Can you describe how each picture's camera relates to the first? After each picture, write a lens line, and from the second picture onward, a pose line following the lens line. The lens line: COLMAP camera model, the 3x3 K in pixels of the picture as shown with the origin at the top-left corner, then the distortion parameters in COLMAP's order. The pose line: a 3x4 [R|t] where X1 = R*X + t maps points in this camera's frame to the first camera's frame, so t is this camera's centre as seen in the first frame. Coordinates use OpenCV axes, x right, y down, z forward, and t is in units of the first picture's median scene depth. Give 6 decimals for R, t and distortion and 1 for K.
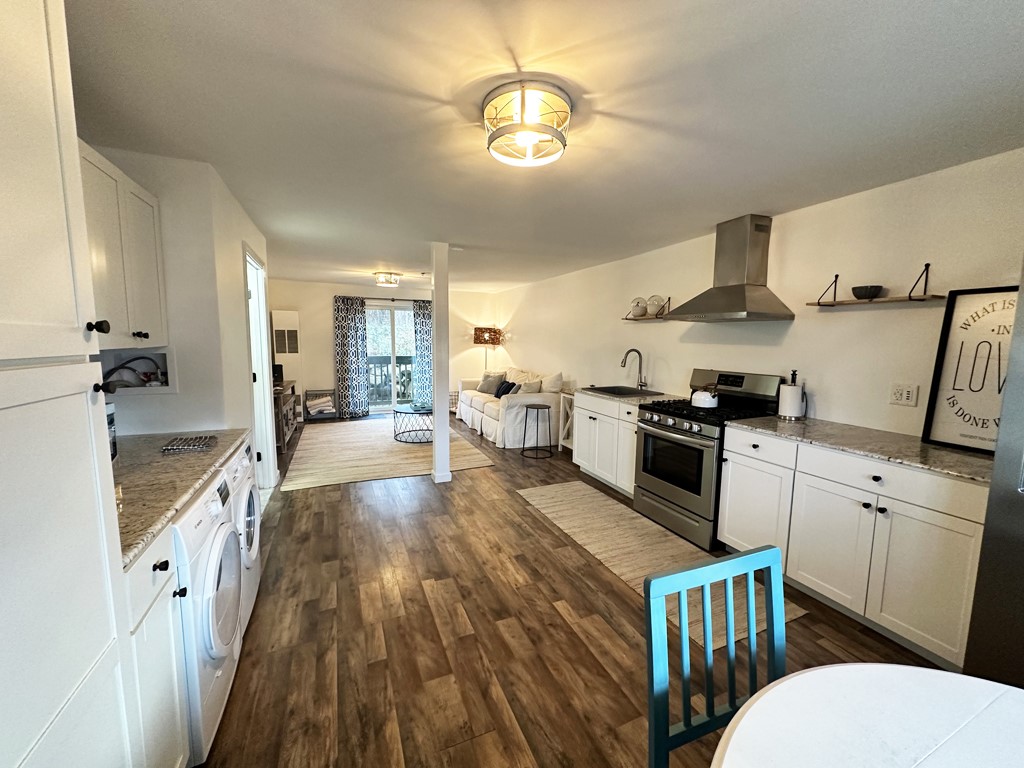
lens RADIAL K [[405.7, 0, 512.4], [0, 405.7, 383.3], [0, 0, 1]] dist [-0.002787, 0.000724]
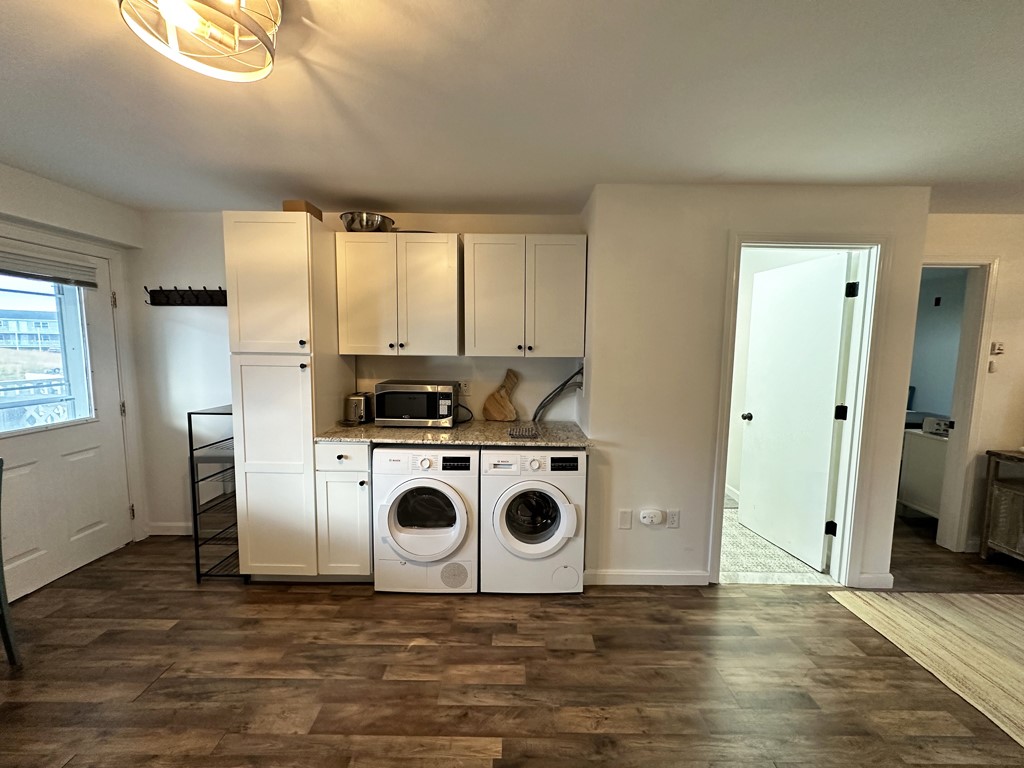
lens RADIAL K [[405.7, 0, 513.9], [0, 405.7, 384.1], [0, 0, 1]] dist [-0.002787, 0.000724]
pose [[-0.400050, 0.073832, -0.913514, 0.261589], [-0.116638, 0.984543, 0.130651, -0.116904], [0.909041, 0.158818, -0.385255, 1.025837]]
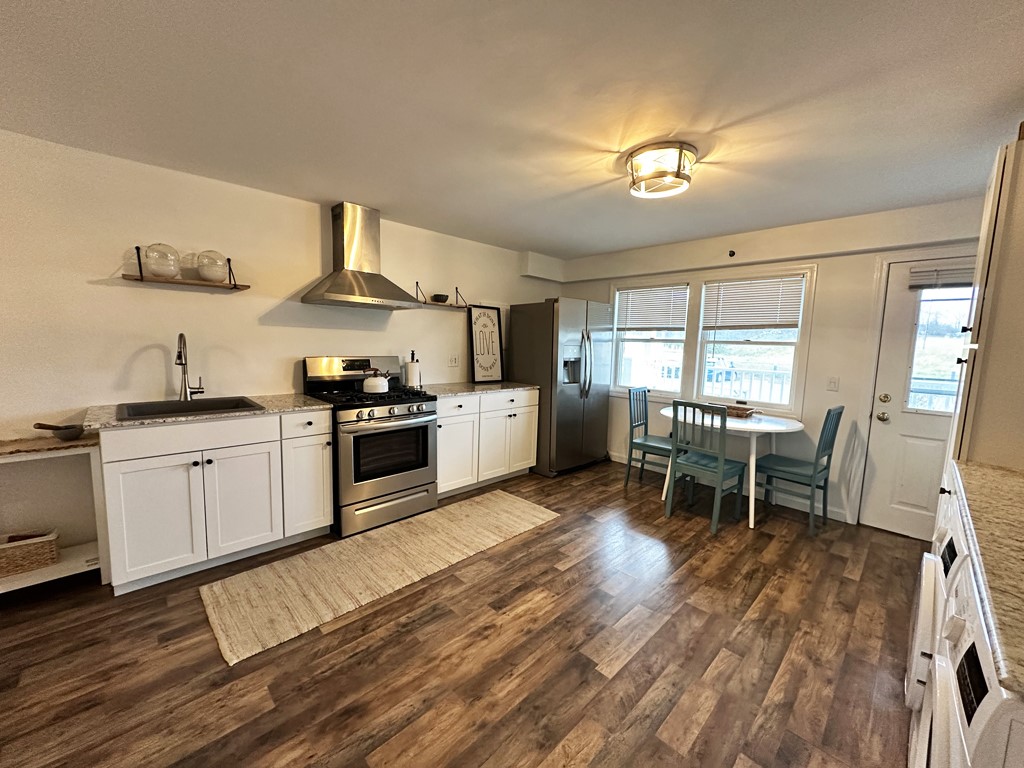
lens RADIAL K [[405.7, 0, 512.8], [0, 405.7, 384.3], [0, 0, 1]] dist [-0.002787, 0.000724]
pose [[-0.357119, -0.119974, 0.926322, -0.648152], [0.071844, 0.985251, 0.155304, -0.105347], [-0.931292, 0.122012, -0.343233, 1.163207]]
